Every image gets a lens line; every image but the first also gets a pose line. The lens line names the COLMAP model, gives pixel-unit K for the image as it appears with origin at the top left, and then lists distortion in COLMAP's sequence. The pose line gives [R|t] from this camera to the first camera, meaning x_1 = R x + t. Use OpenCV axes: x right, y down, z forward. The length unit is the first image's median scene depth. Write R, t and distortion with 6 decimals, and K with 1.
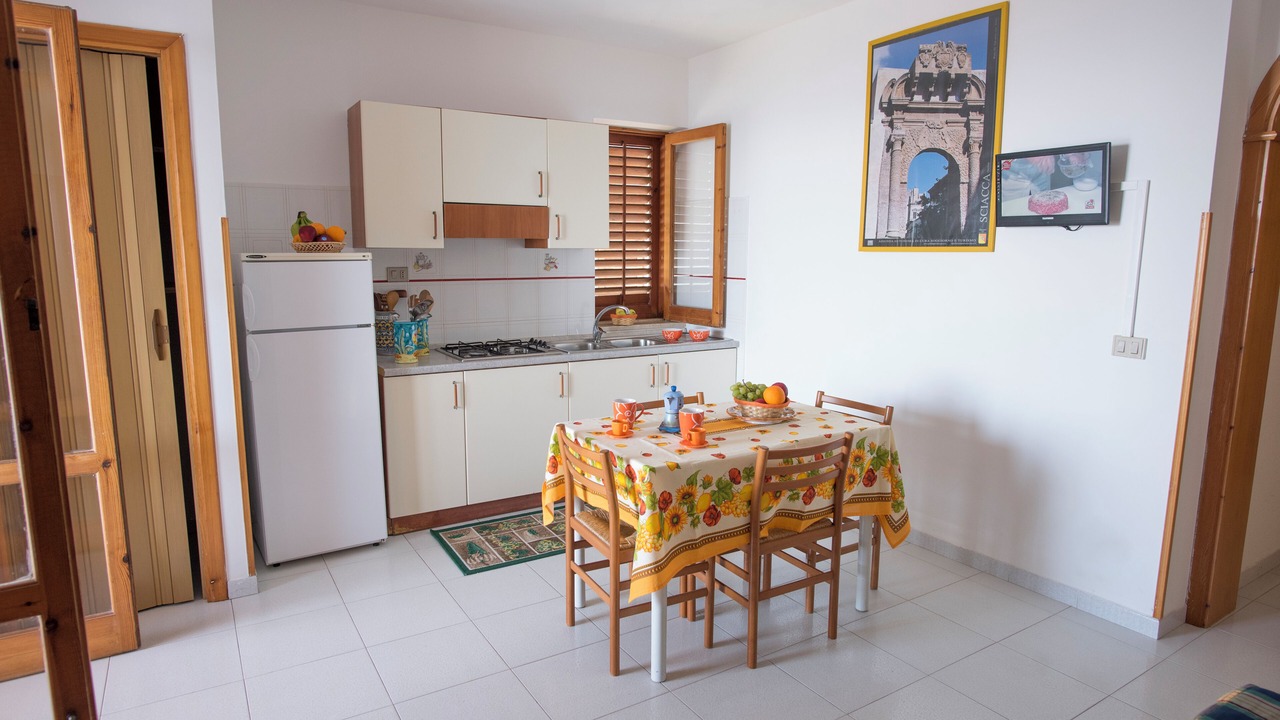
lens RADIAL K [[737.8, 0, 640.3], [0, 737.8, 358.7], [0, 0, 1]] dist [-0.001335, 0.000169]
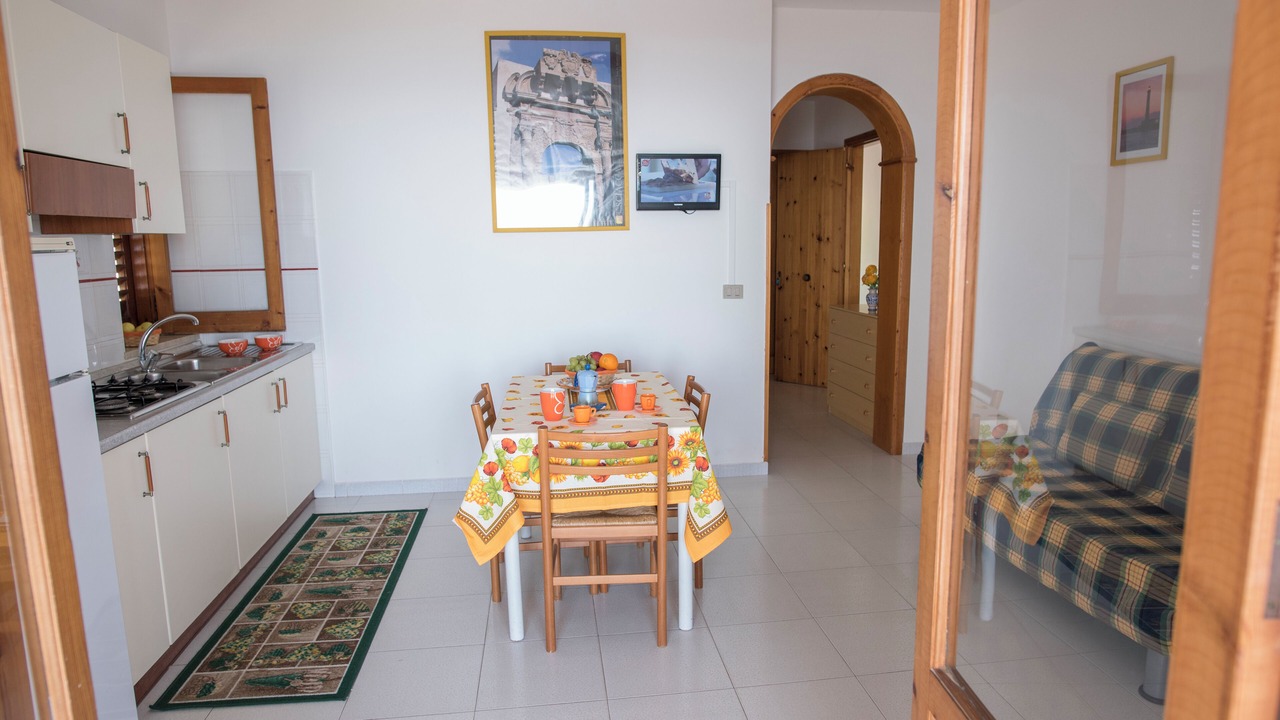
lens RADIAL K [[786.5, 0, 637.6], [0, 786.5, 359.6], [0, 0, 1]] dist [-0.002426, 0.000595]
pose [[0.431970, -0.150228, 0.889288, -0.703881], [0.150369, 0.984225, 0.093225, -0.047063], [-0.889264, 0.093451, 0.447745, 0.379316]]
